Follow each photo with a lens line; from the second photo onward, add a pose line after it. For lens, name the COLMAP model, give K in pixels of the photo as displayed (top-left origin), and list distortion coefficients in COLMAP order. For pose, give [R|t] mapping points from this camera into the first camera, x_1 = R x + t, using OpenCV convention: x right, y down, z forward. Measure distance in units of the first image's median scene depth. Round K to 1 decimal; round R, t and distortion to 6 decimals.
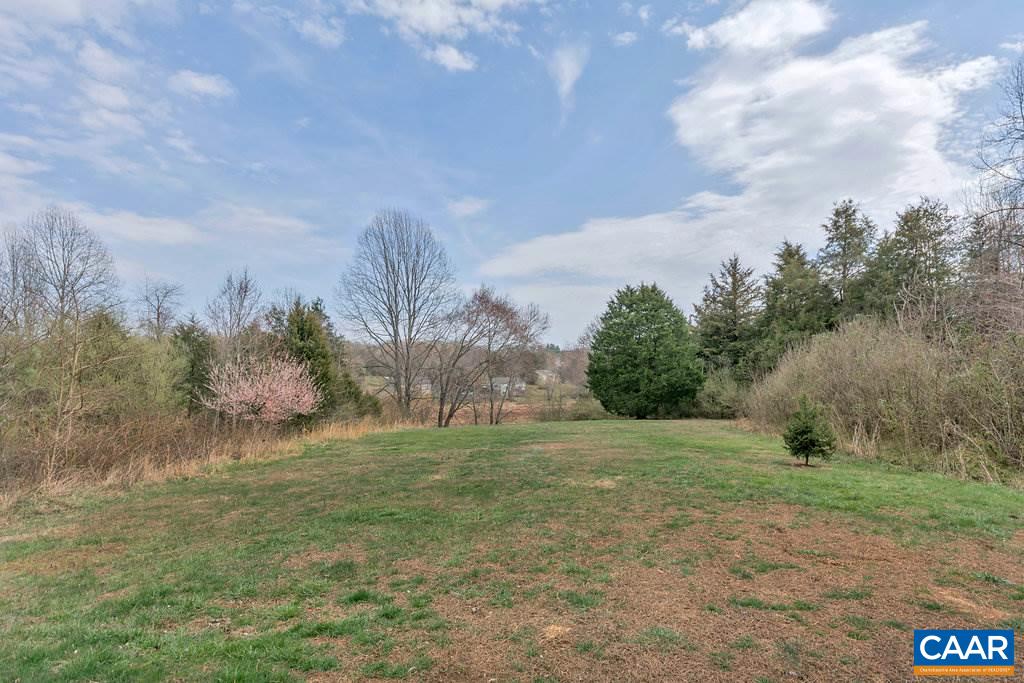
lens RADIAL K [[479.3, 0, 512.0], [0, 479.3, 341.5], [0, 0, 1]] dist [-0.002523, -0.000651]
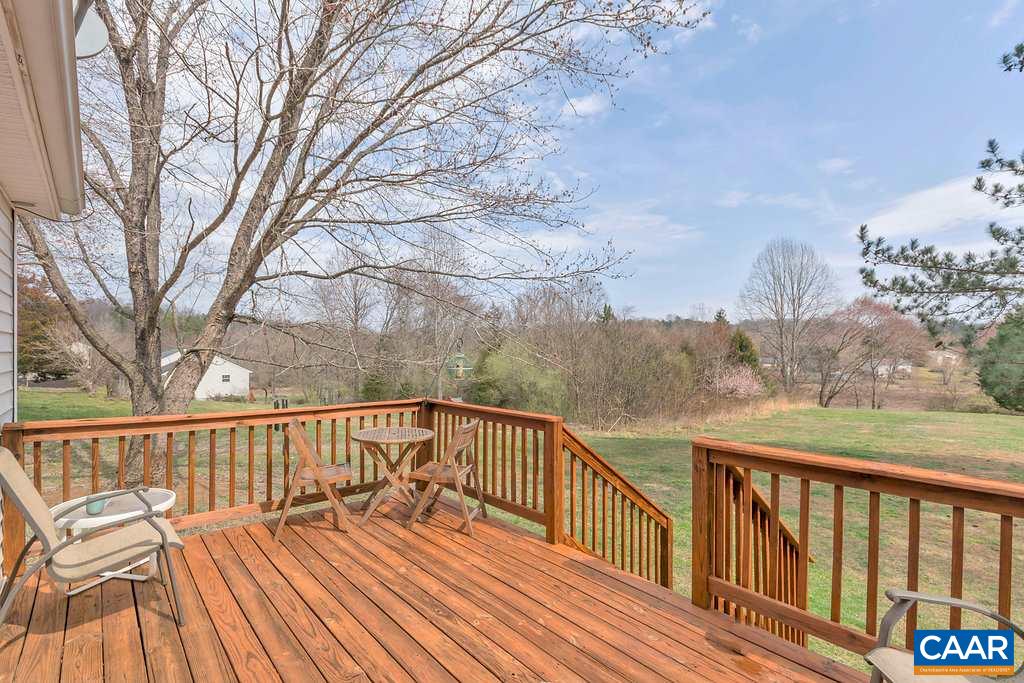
lens RADIAL K [[479.3, 0, 512.0], [0, 479.3, 341.5], [0, 0, 1]] dist [-0.002523, -0.000651]
pose [[0.784459, 0.003190, -0.620173, -0.011901], [0.038113, 0.997849, 0.053343, -0.090240], [0.619009, -0.065482, 0.782650, -0.475819]]
